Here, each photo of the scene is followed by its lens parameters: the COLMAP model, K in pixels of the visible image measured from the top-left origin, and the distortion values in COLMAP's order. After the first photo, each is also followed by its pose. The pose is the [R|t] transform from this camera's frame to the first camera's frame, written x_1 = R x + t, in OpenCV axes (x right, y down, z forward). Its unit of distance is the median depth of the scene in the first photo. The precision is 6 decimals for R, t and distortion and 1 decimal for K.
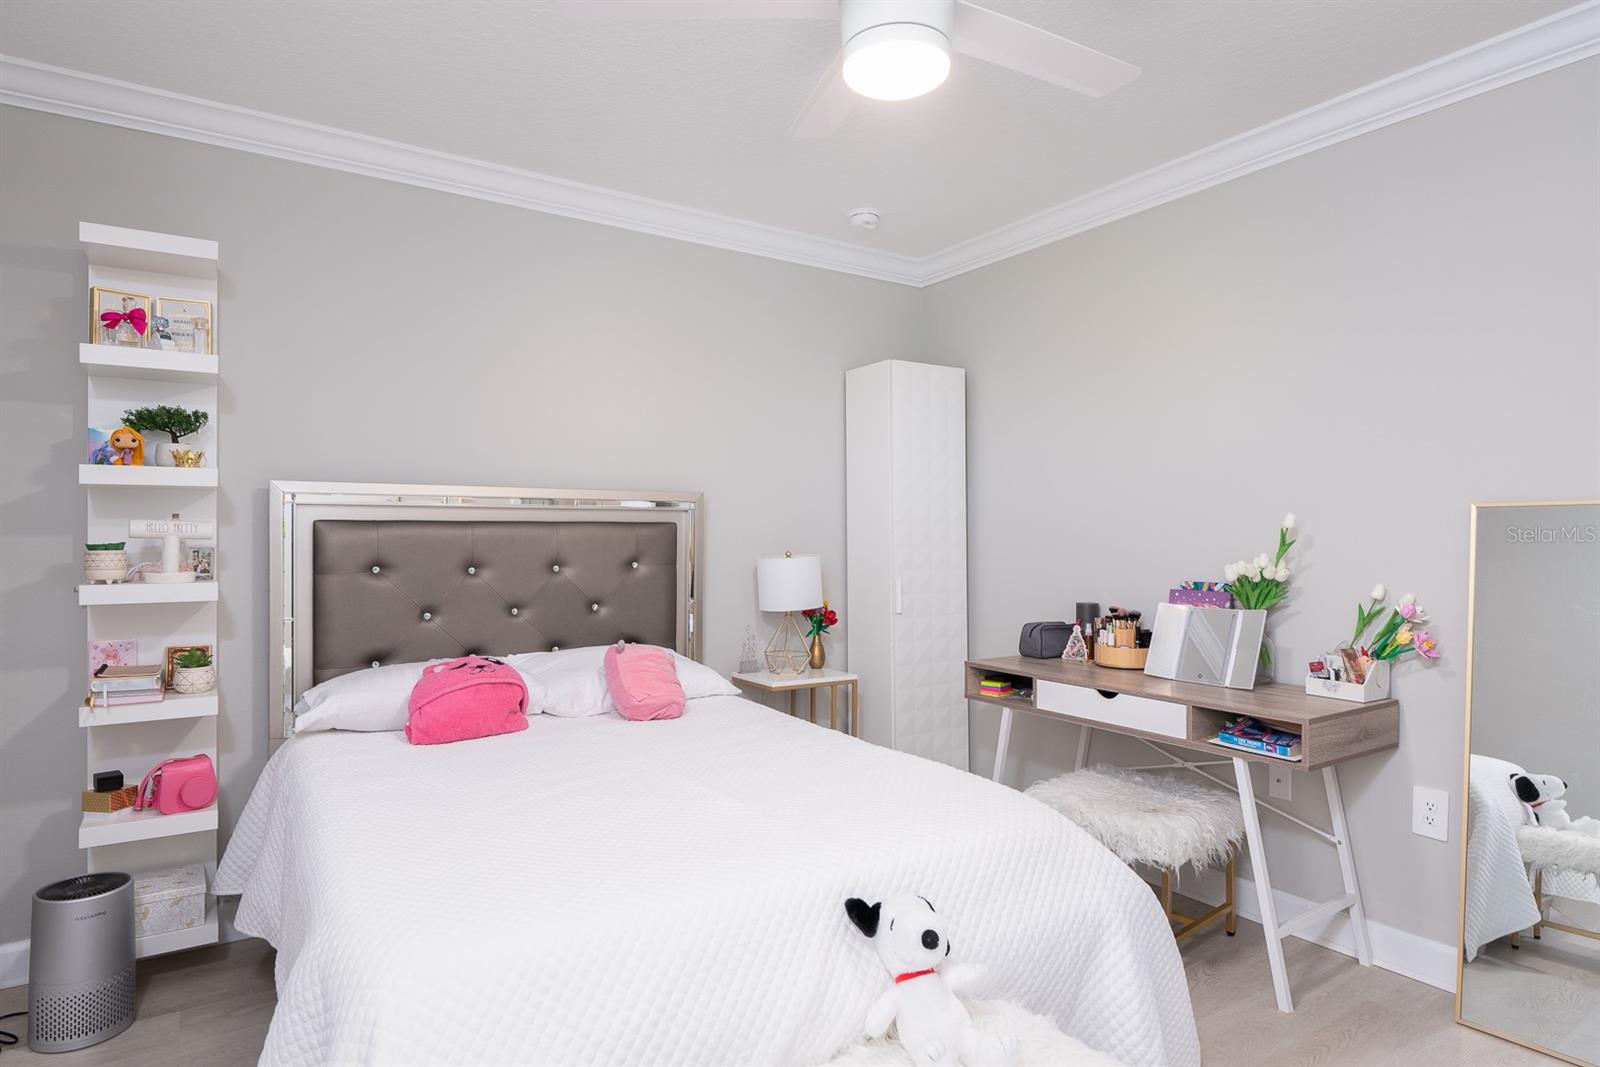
lens RADIAL K [[862.5, 0, 799.2], [0, 862.5, 522.9], [0, 0, 1]] dist [-0.002379, -0.000106]
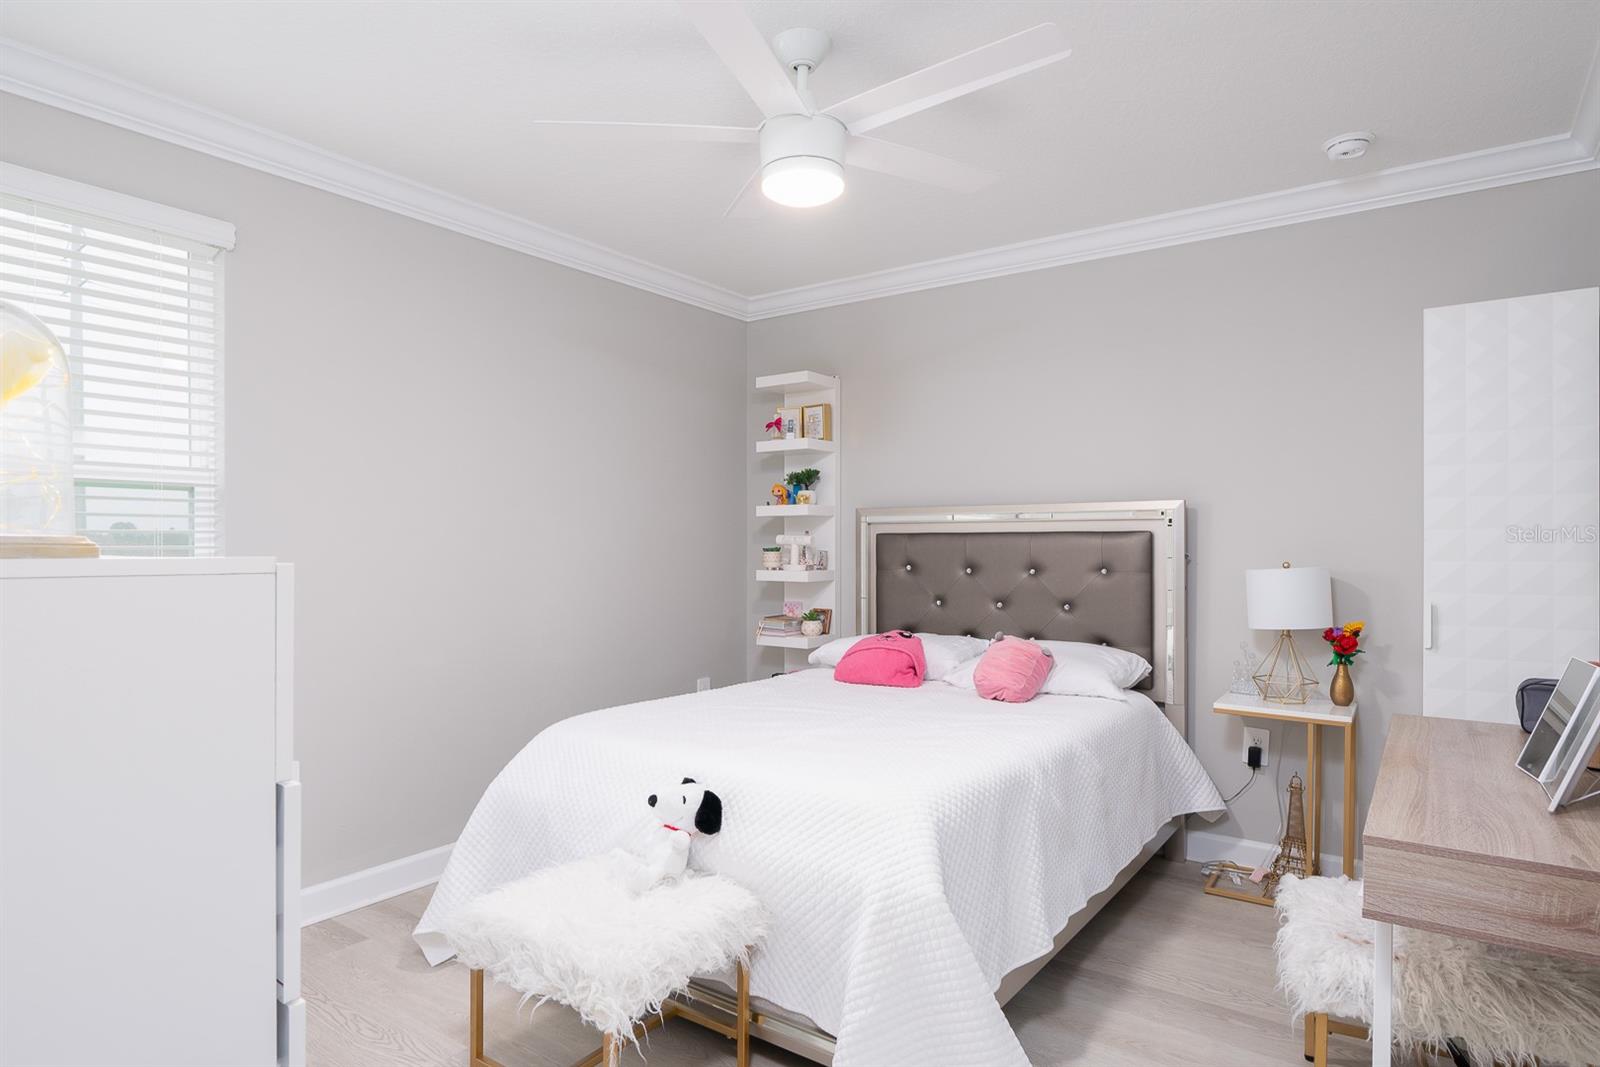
lens RADIAL K [[862.5, 0, 799.2], [0, 862.5, 522.9], [0, 0, 1]] dist [-0.002379, -0.000106]
pose [[0.391909, -0.025125, -0.919661, 0.850386], [0.011027, 0.999684, -0.022612, 0.012056], [0.919938, -0.001279, 0.392062, 0.310471]]
